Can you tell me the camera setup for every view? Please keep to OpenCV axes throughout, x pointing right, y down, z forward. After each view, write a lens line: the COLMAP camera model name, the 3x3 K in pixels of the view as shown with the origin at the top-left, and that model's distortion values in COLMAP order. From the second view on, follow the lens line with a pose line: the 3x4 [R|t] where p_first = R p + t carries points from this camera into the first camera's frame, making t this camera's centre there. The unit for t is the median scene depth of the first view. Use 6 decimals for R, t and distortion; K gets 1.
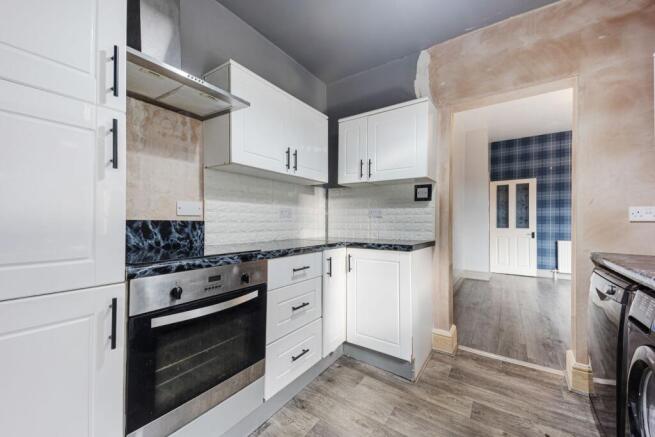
lens RADIAL K [[264.5, 0, 331.3], [0, 264.5, 219.5], [0, 0, 1]] dist [0.047474, -0.002382]
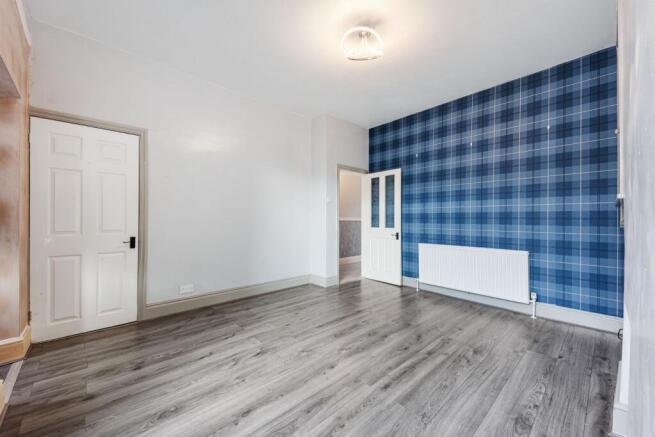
lens RADIAL K [[264.5, 0, 331.9], [0, 264.5, 218.4], [0, 0, 1]] dist [0.047474, -0.002382]
pose [[0.974027, -0.001825, -0.226422, 1.861338], [0.002250, 0.999996, 0.001622, 0.002393], [0.226419, -0.002090, 0.974028, 0.389385]]
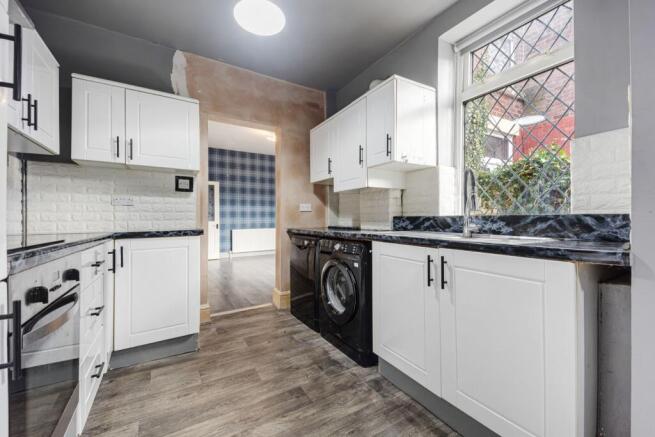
lens RADIAL K [[264.5, 0, 326.2], [0, 264.5, 216.4], [0, 0, 1]] dist [0.047474, -0.002382]
pose [[0.423609, 0.000227, 0.905845, -0.432304], [0.002931, 0.999994, -0.001622, 0.036957], [-0.905840, 0.003342, 0.423606, 0.025592]]
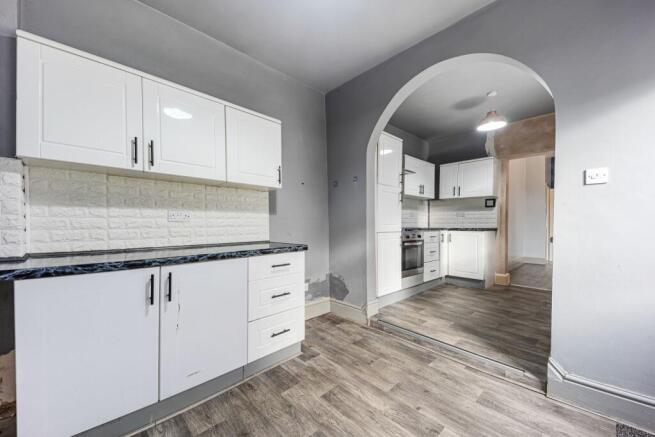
lens RADIAL K [[264.5, 0, 323.2], [0, 264.5, 224.8], [0, 0, 1]] dist [0.047474, -0.002382]
pose [[0.975952, 0.001441, -0.217979, -0.436945], [0.000104, 0.999975, 0.007080, 0.045062], [0.217984, -0.006932, 0.975928, -1.244216]]
